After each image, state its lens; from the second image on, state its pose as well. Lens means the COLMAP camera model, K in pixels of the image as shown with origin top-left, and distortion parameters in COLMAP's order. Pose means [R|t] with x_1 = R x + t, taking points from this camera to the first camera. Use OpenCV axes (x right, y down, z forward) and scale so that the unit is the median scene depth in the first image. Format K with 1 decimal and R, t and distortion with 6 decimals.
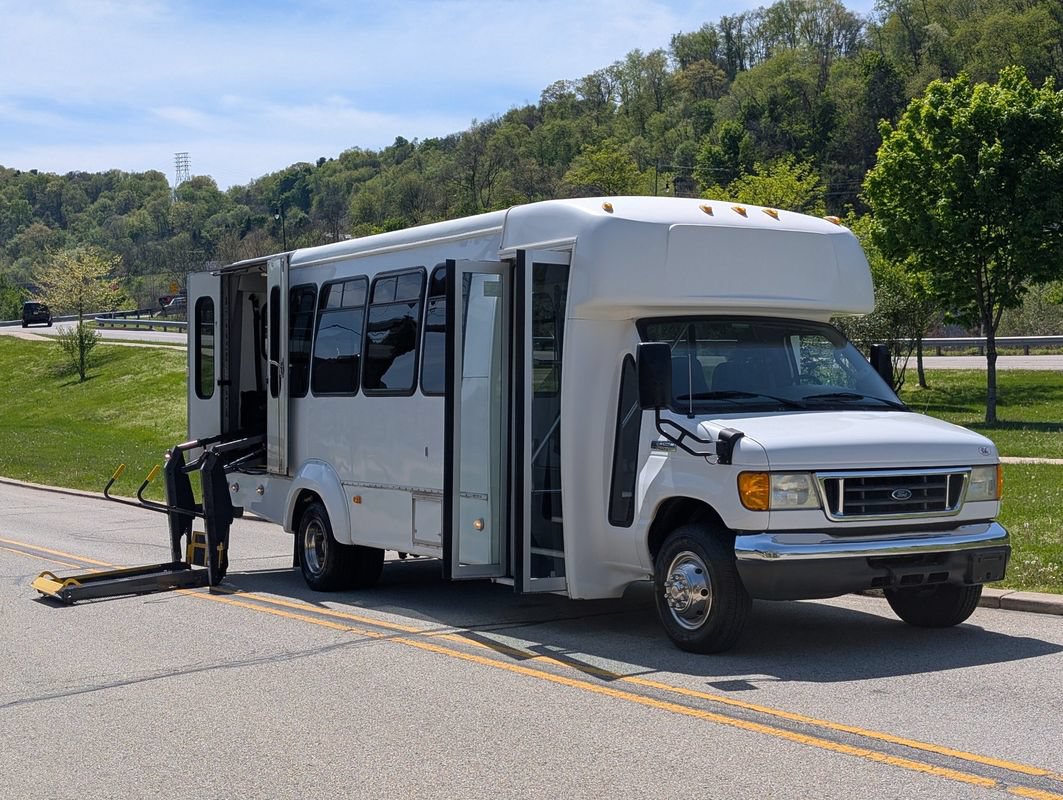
lens RADIAL K [[1643.0, 0, 533.6], [0, 1643.0, 403.6], [0, 0, 1]] dist [0.183551, -0.757428]
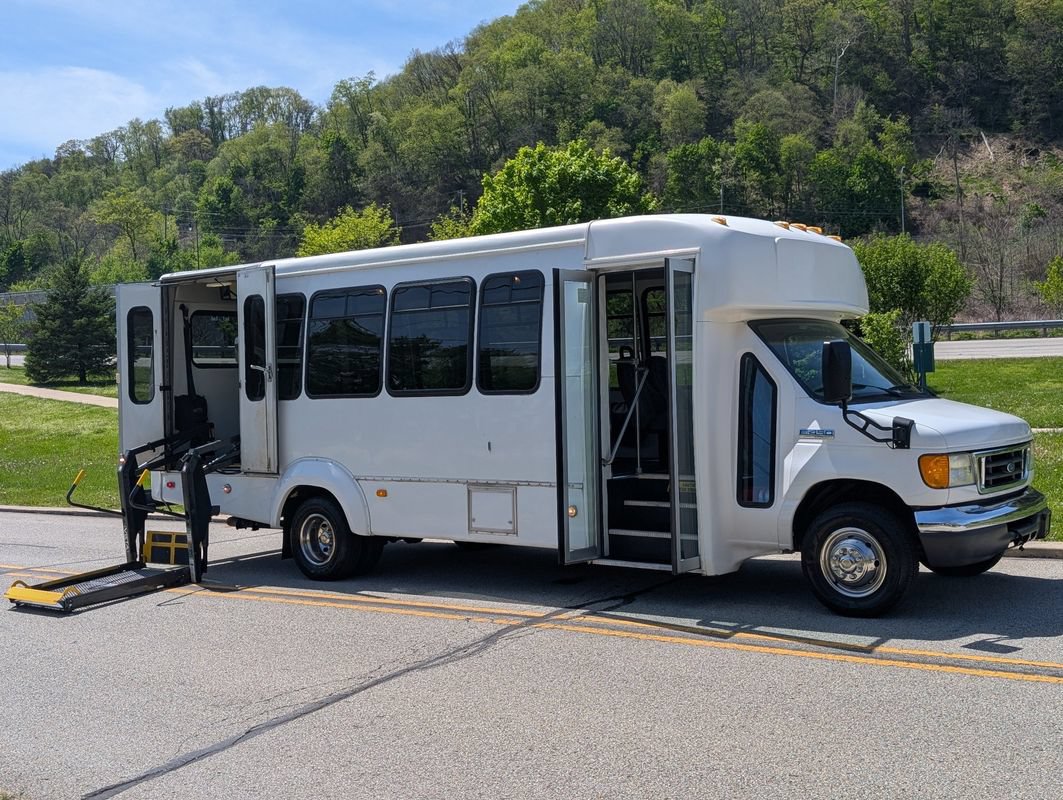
lens RADIAL K [[1243.0, 0, 524.3], [0, 1243.0, 390.0], [0, 0, 1]] dist [0.119534, -0.382198]
pose [[0.934826, -0.023323, 0.354340, -0.385379], [0.024779, 0.999693, 0.000428, -0.008988], [-0.354241, 0.008380, 0.935117, 0.261625]]
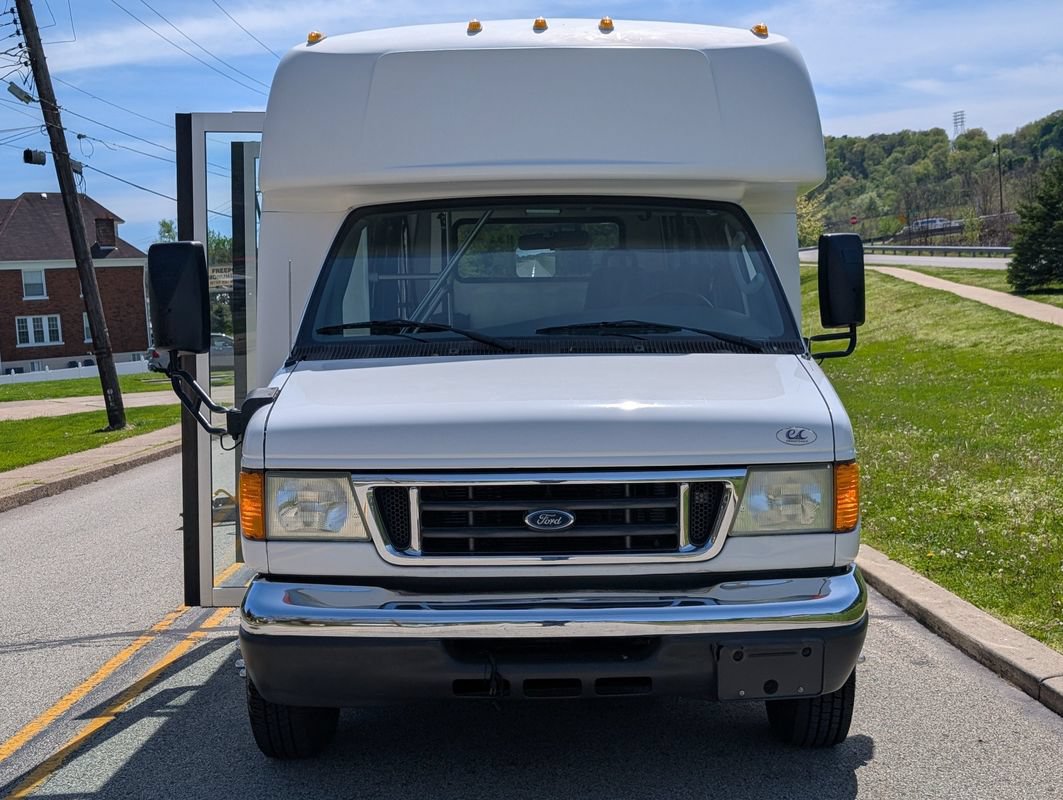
lens RADIAL K [[1249.8, 0, 528.8], [0, 1249.8, 397.9], [0, 0, 1]] dist [0.030352, -0.042155]
pose [[0.858222, 0.027033, -0.512566, 0.382900], [0.008165, 0.997767, 0.066294, -0.008751], [0.513213, -0.061080, 0.856085, 0.610762]]
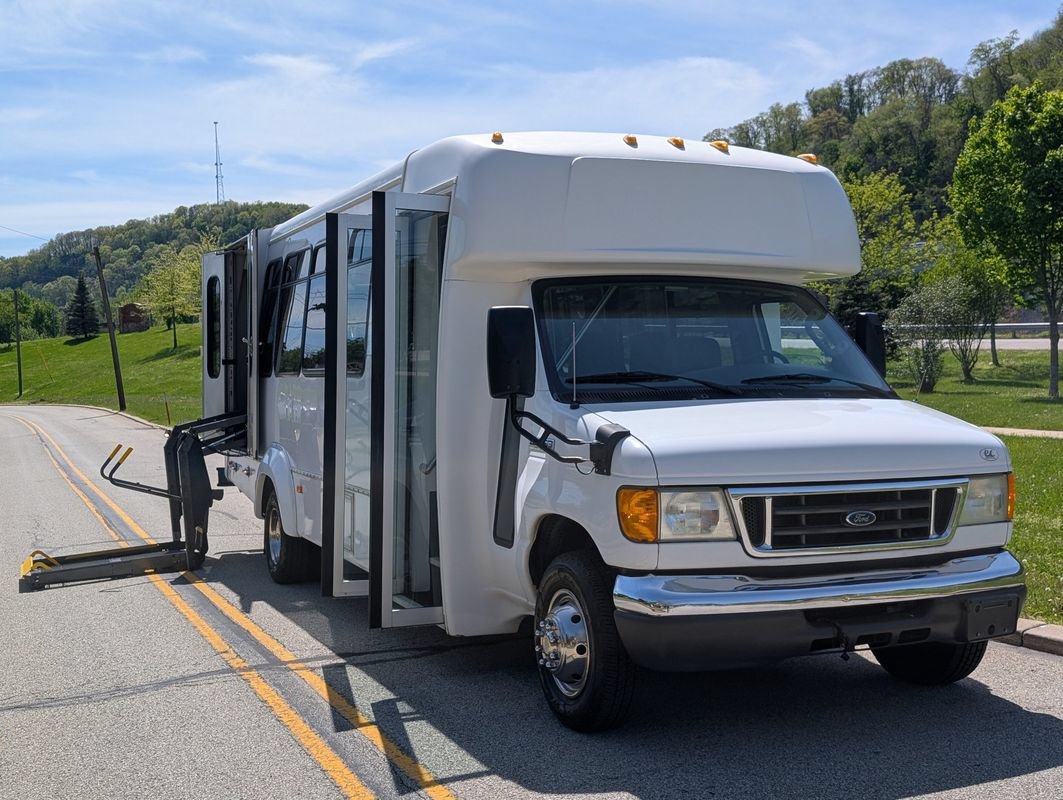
lens RADIAL K [[1243.0, 0, 524.3], [0, 1243.0, 390.0], [0, 0, 1]] dist [0.119534, -0.382198]
pose [[0.990482, 0.002473, -0.137618, 0.141191], [-0.001128, 0.999951, 0.009850, -0.004683], [0.137636, -0.009601, 0.990436, 0.415146]]
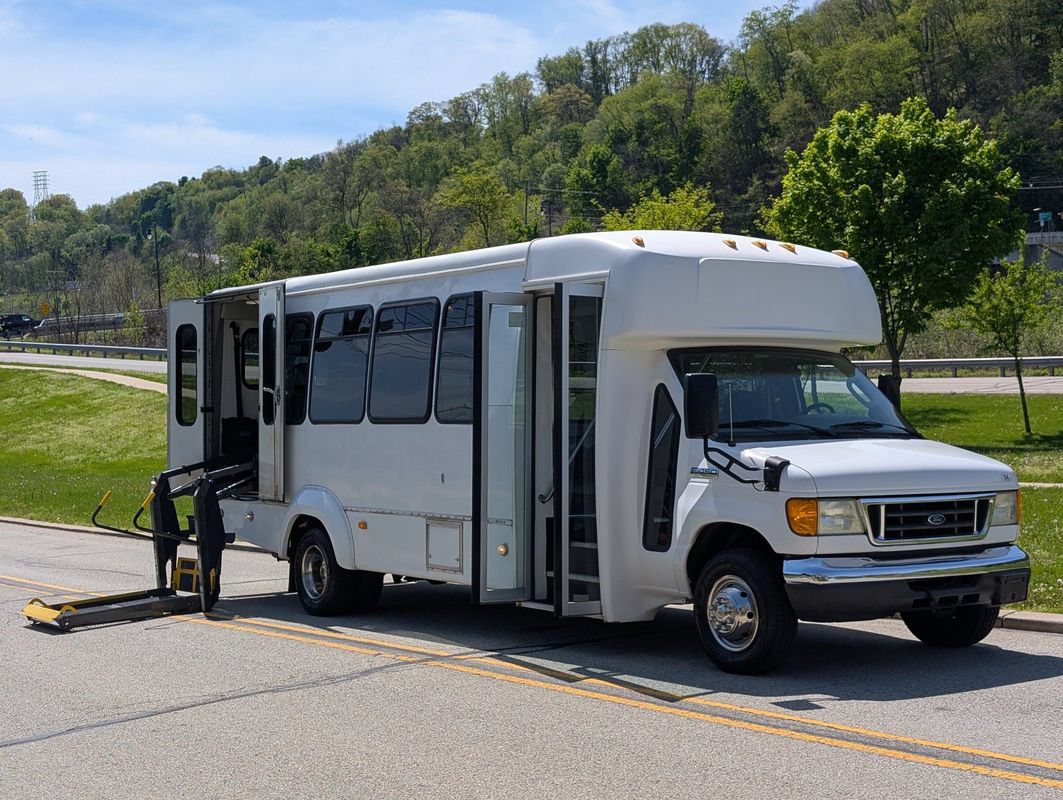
lens RADIAL K [[1646.6, 0, 495.4], [0, 1646.6, 400.7], [0, 0, 1]] dist [0.168924, -0.648636]
pose [[0.998276, -0.000626, 0.058688, -0.106836], [0.001484, 0.999892, -0.014592, -0.004581], [-0.058672, 0.014654, 0.998170, -0.026203]]
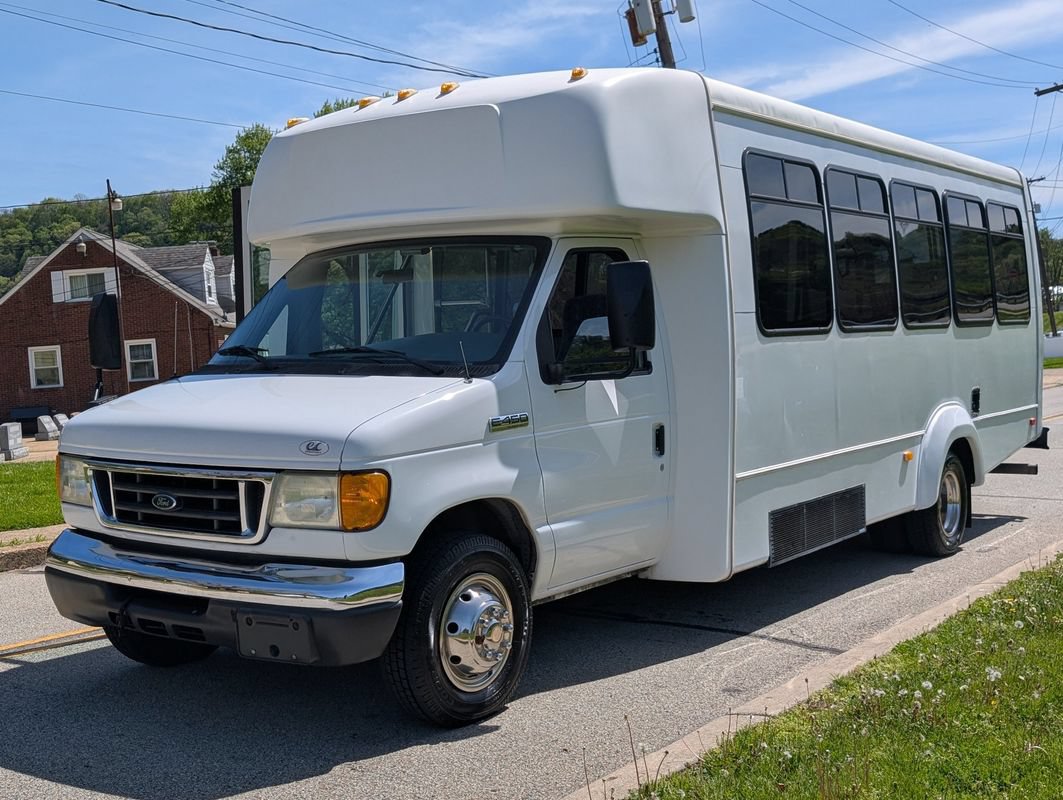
lens RADIAL K [[1239.6, 0, 510.8], [0, 1239.6, 404.3], [0, 0, 1]] dist [0.166612, -0.581450]
pose [[0.374324, 0.050331, -0.925931, 0.695299], [0.023052, 0.997712, 0.063552, -0.014379], [0.927011, -0.045134, 0.372308, 0.866280]]
